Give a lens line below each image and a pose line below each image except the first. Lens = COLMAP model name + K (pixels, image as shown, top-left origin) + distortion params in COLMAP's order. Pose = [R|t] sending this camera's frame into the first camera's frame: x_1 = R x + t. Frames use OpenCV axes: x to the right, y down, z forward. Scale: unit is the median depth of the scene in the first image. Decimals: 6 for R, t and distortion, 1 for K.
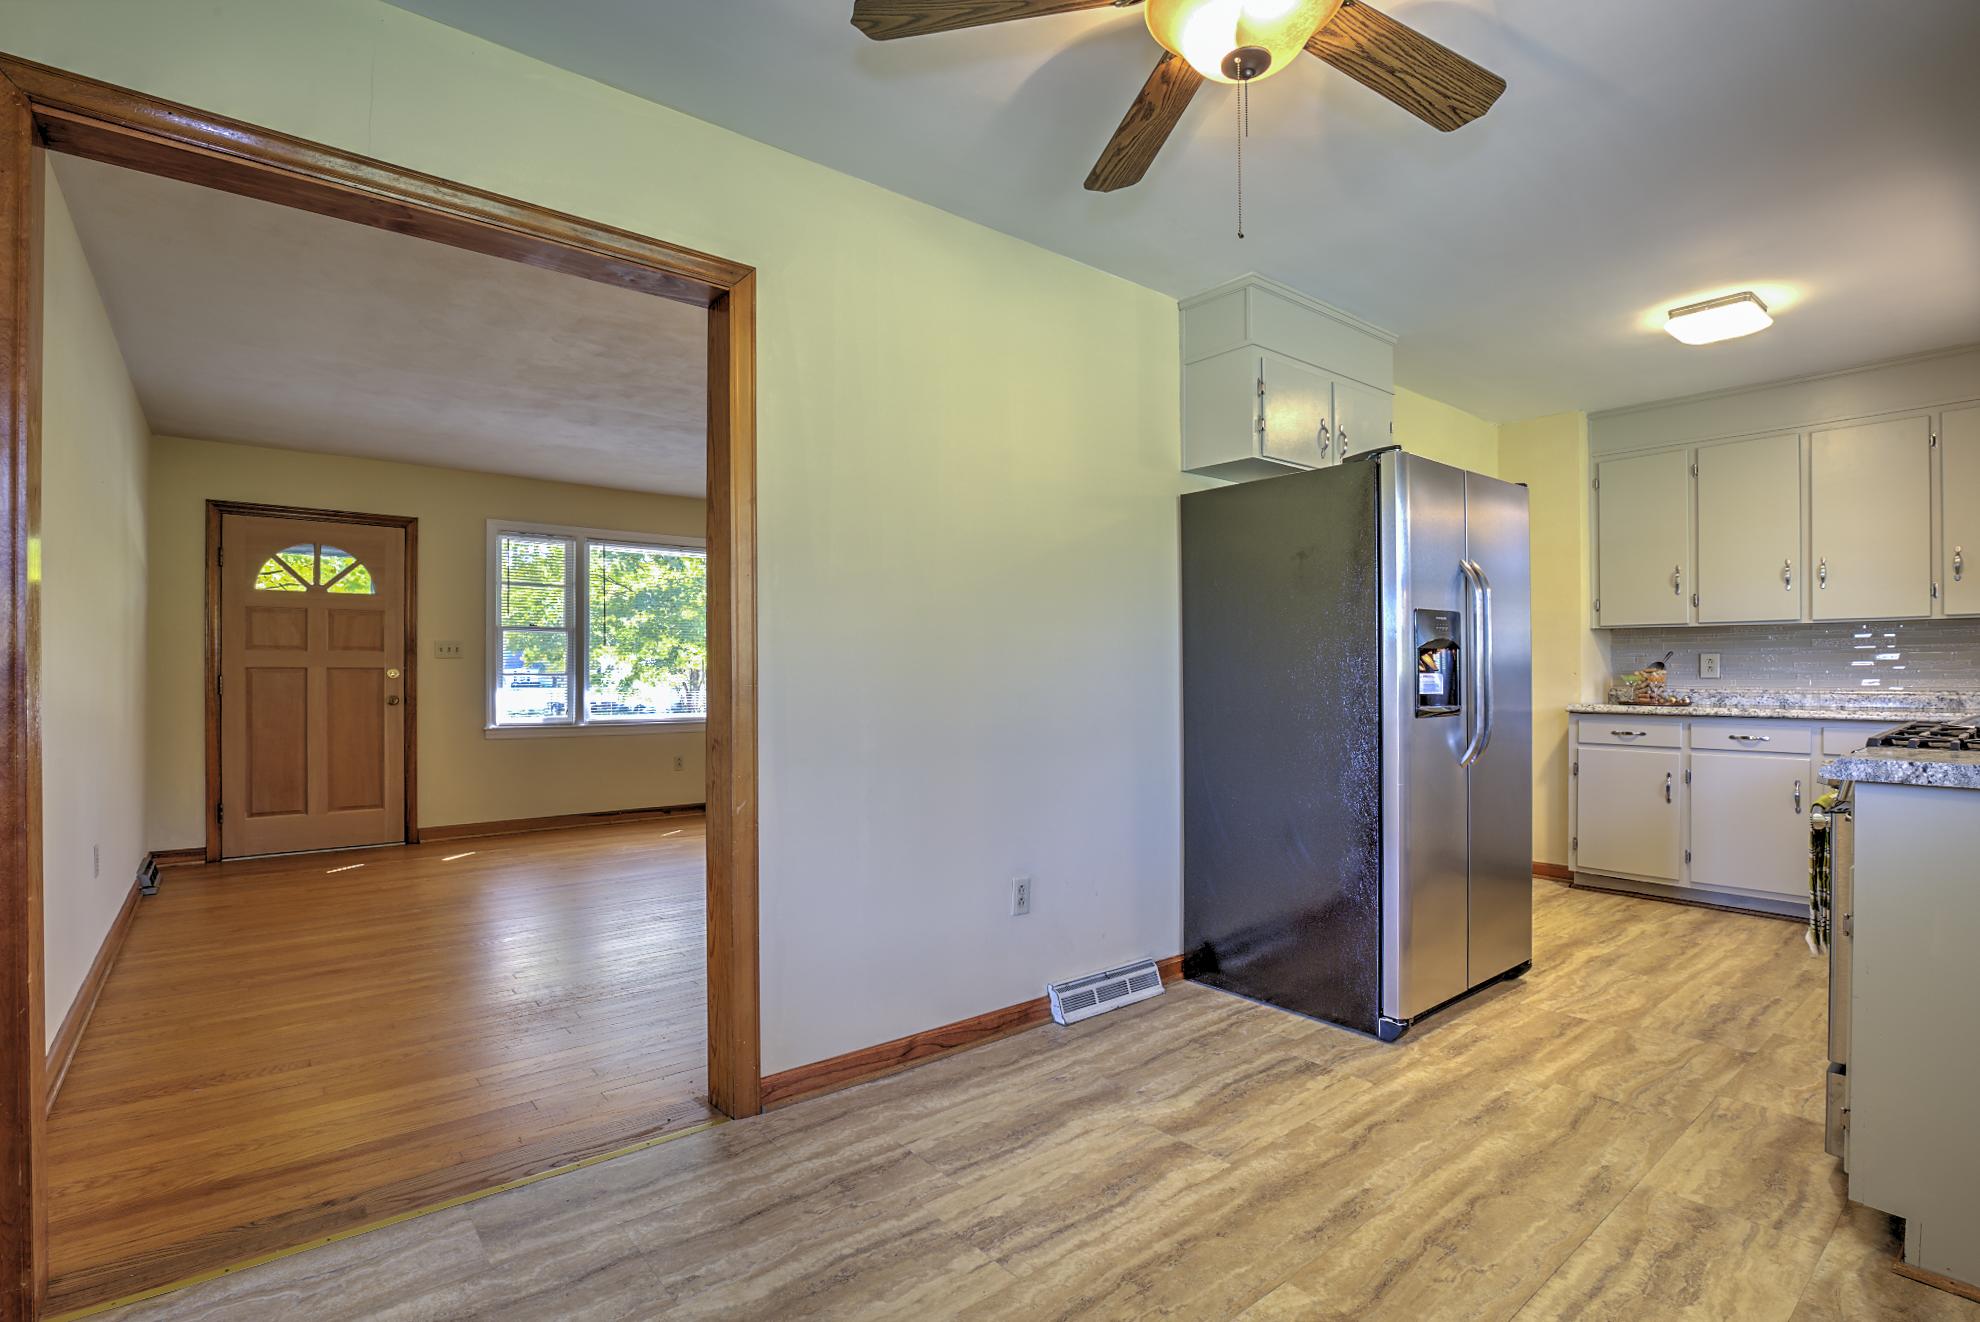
lens RADIAL K [[908.3, 0, 989.1], [0, 908.3, 673.4], [0, 0, 1]] dist [-0.029435, 0.000574]
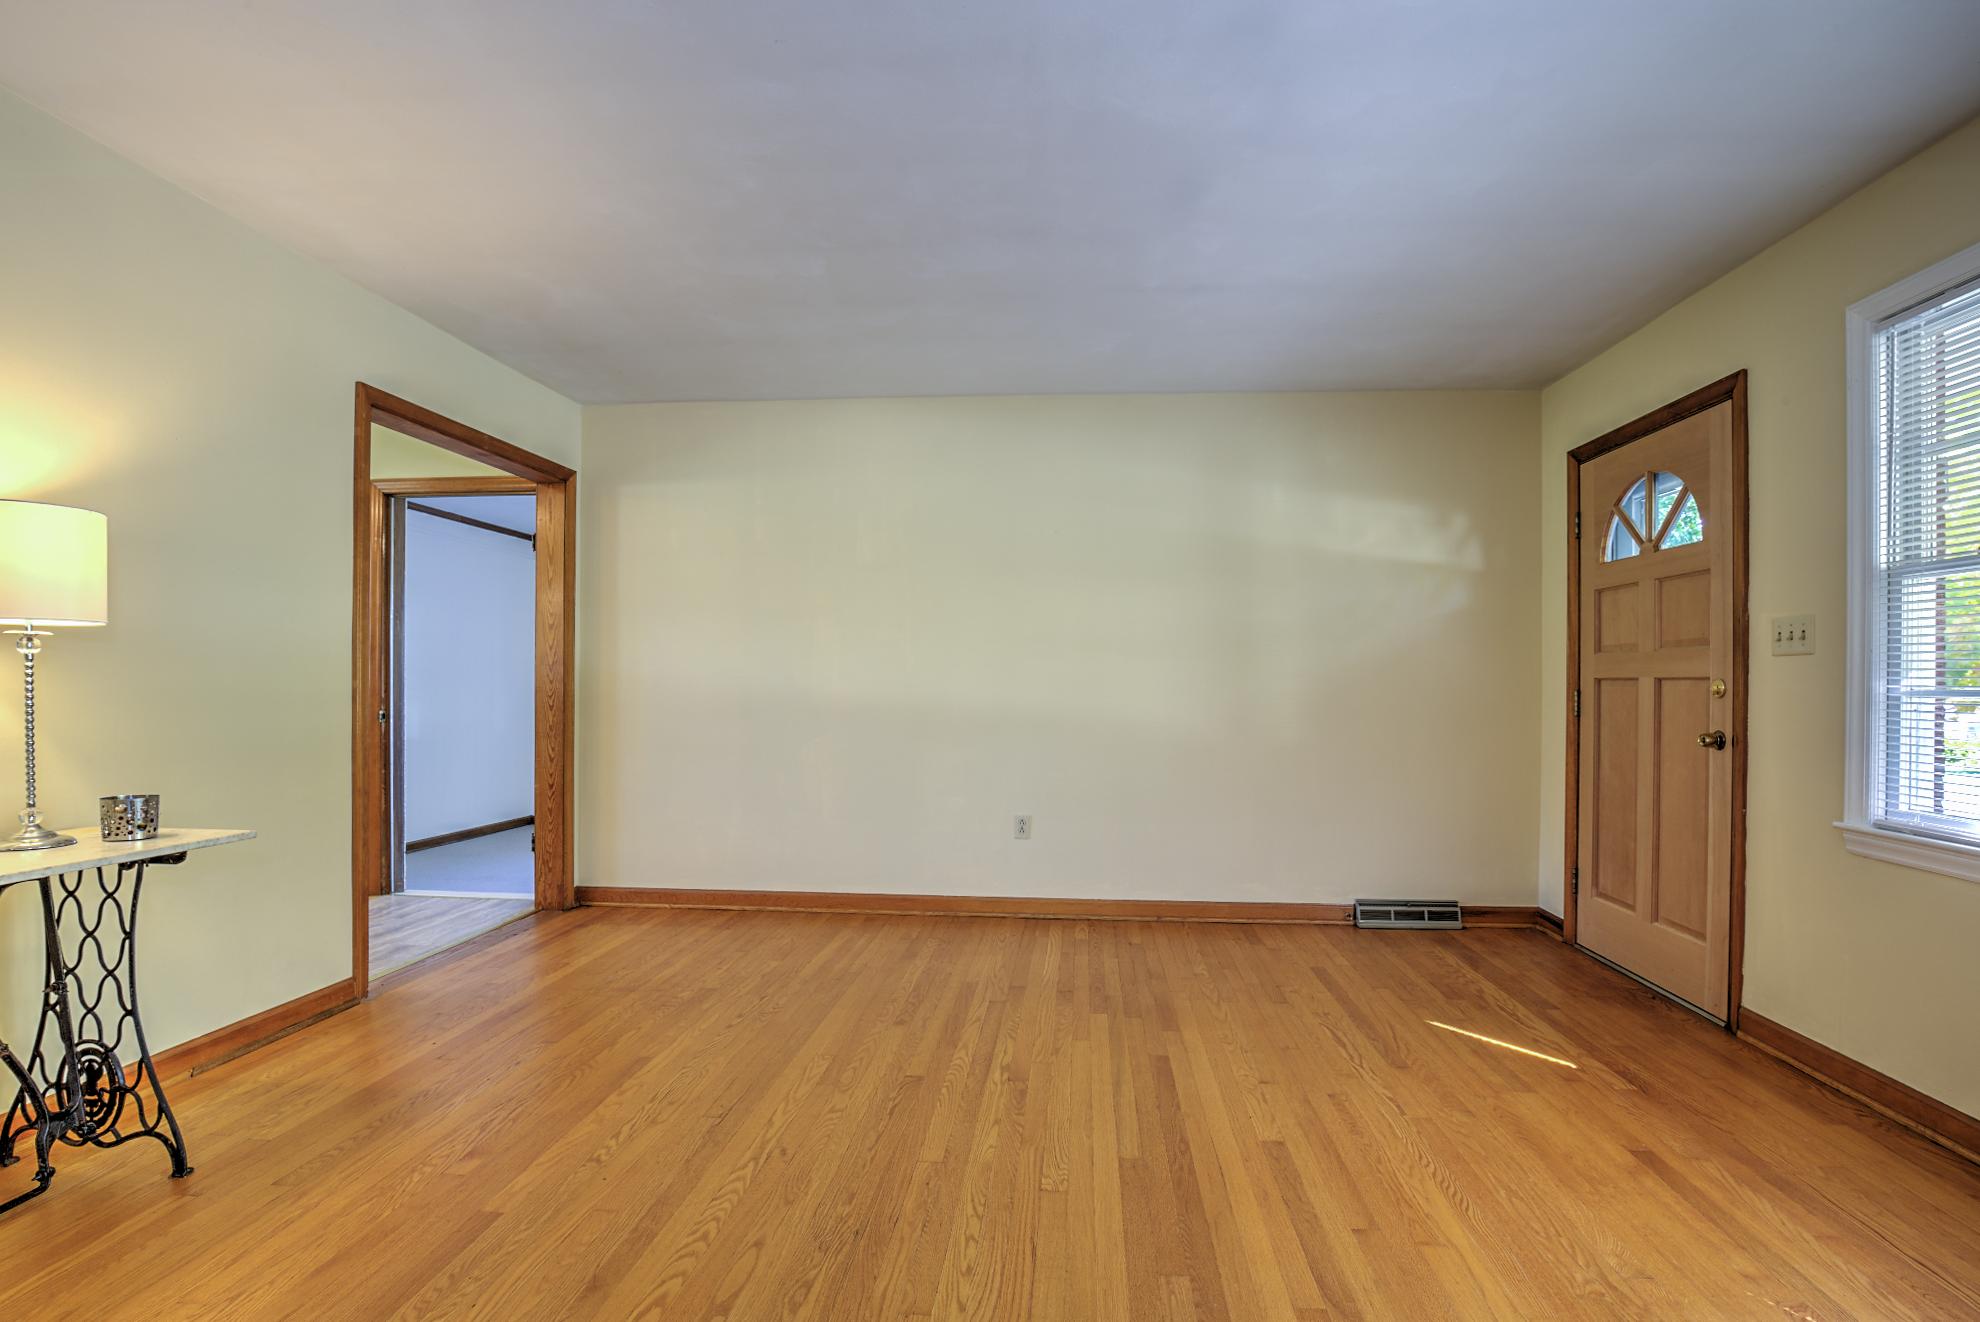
lens RADIAL K [[908.3, 0, 989.1], [0, 908.3, 673.4], [0, 0, 1]] dist [-0.029435, 0.000574]
pose [[-0.701140, -0.004443, -0.713010, -0.006101], [-0.003517, 0.999990, -0.002774, -0.005271], [0.713015, 0.000563, -0.701148, 1.082608]]
